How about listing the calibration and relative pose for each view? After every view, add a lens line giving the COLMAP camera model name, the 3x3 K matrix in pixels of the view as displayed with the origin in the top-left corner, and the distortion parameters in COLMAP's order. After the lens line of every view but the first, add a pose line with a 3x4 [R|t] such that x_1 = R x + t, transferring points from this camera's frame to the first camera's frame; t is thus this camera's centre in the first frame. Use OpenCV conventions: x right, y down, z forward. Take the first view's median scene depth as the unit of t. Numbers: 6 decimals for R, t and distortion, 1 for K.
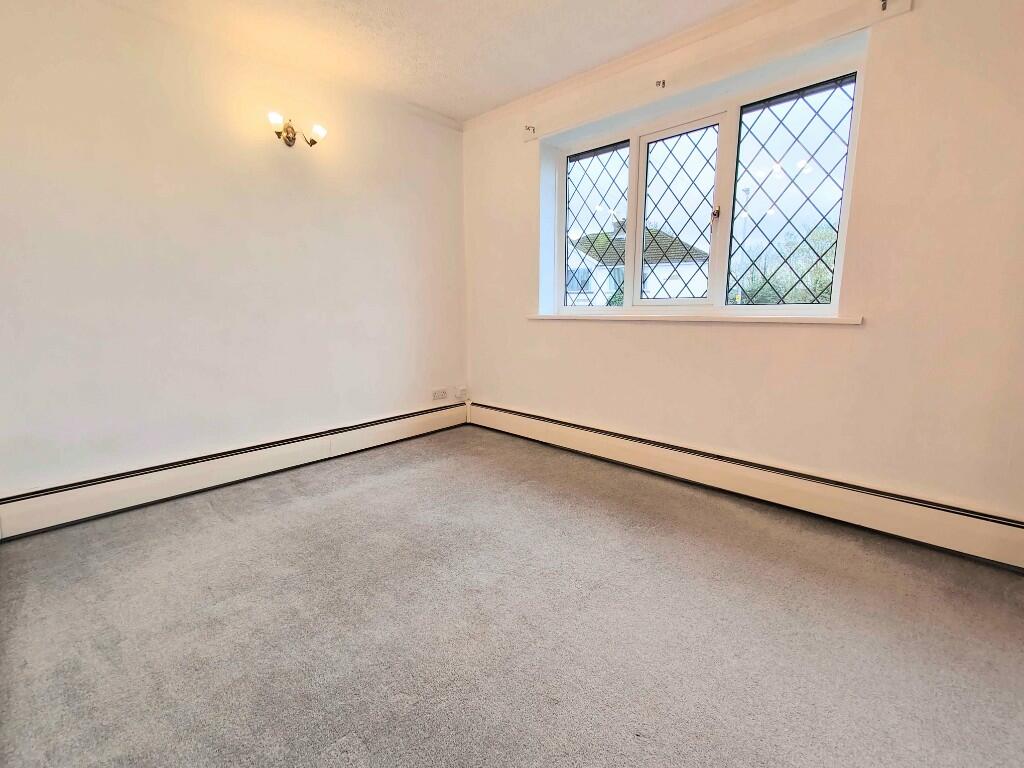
lens RADIAL K [[450.8, 0, 517.9], [0, 450.8, 378.4], [0, 0, 1]] dist [0.012553, -0.000736]
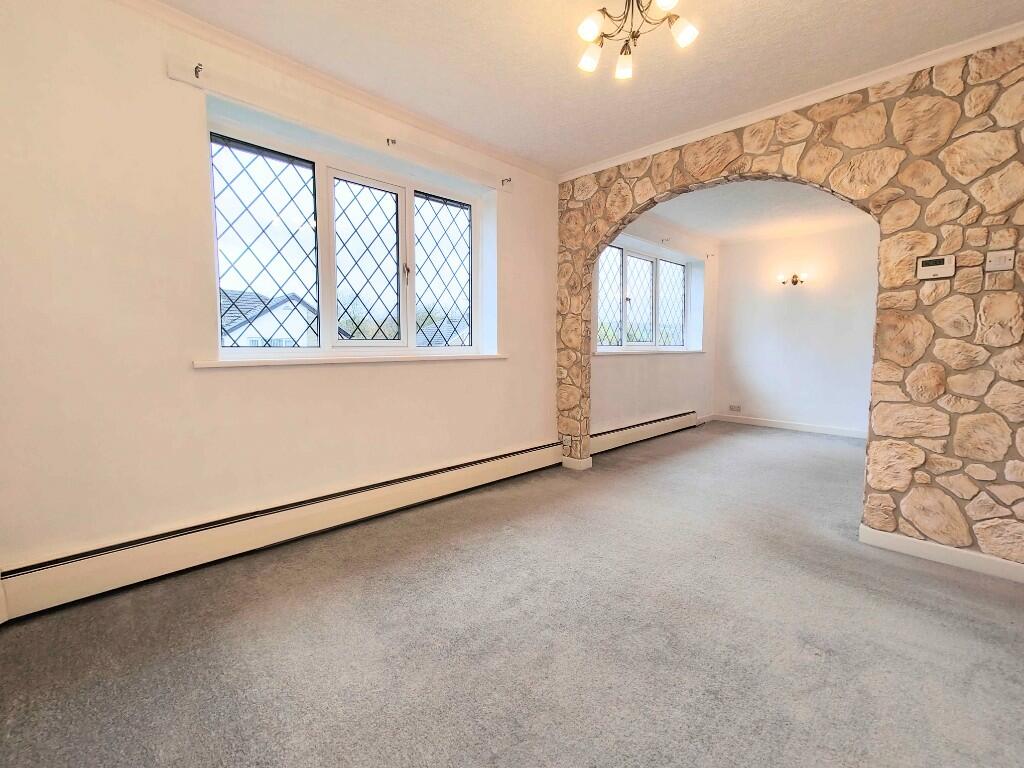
lens RADIAL K [[450.8, 0, 518.2], [0, 450.8, 386.6], [0, 0, 1]] dist [0.012553, -0.000736]
pose [[0.033786, -0.082884, 0.995986, -0.698815], [0.162106, 0.983814, 0.076372, -0.101220], [-0.986195, 0.158875, 0.046675, 0.662706]]
